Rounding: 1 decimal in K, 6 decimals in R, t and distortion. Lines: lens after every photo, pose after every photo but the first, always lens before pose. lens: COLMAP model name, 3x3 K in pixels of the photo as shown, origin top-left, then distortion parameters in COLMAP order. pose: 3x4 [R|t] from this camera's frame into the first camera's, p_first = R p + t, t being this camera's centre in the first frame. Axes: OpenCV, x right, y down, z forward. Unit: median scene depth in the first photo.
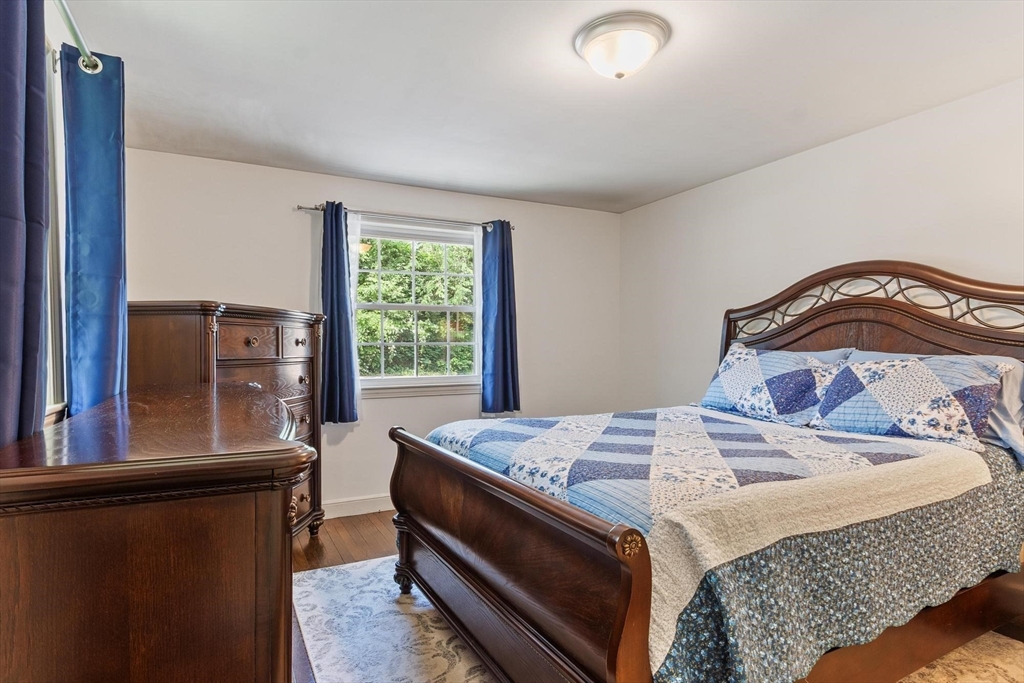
lens RADIAL K [[532.2, 0, 514.2], [0, 532.2, 344.4], [0, 0, 1]] dist [0.003082, 0.001908]
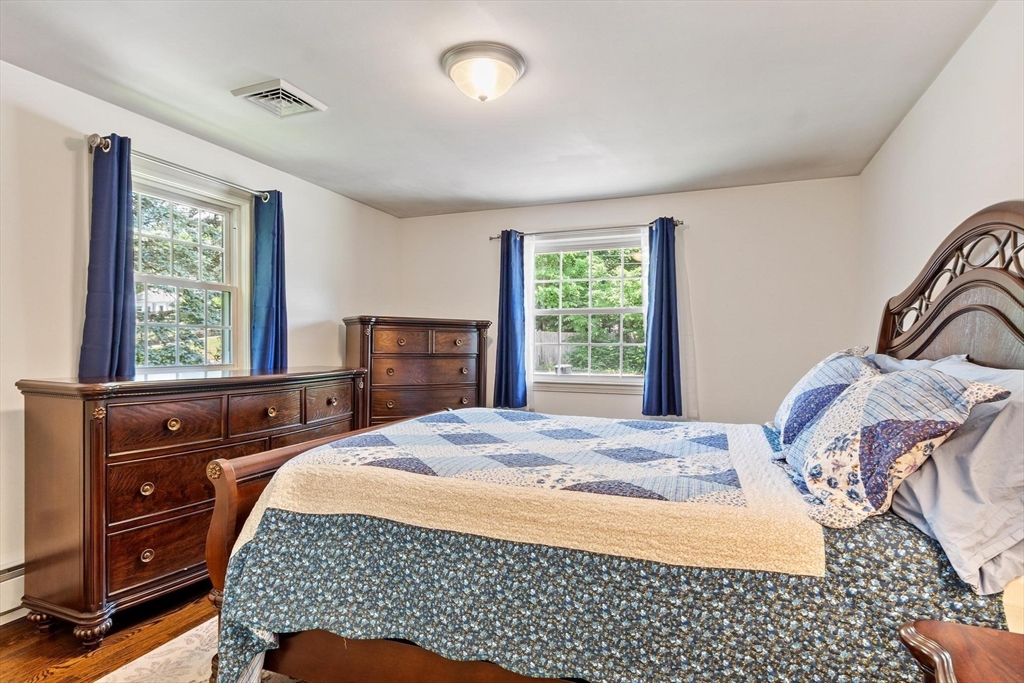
lens RADIAL K [[532.2, 0, 516.5], [0, 532.2, 339.9], [0, 0, 1]] dist [0.003082, 0.001908]
pose [[0.670396, -0.000469, -0.742003, 0.879592], [-0.009565, 0.999911, -0.009275, 0.000789], [0.741942, 0.013315, 0.670332, 0.272671]]
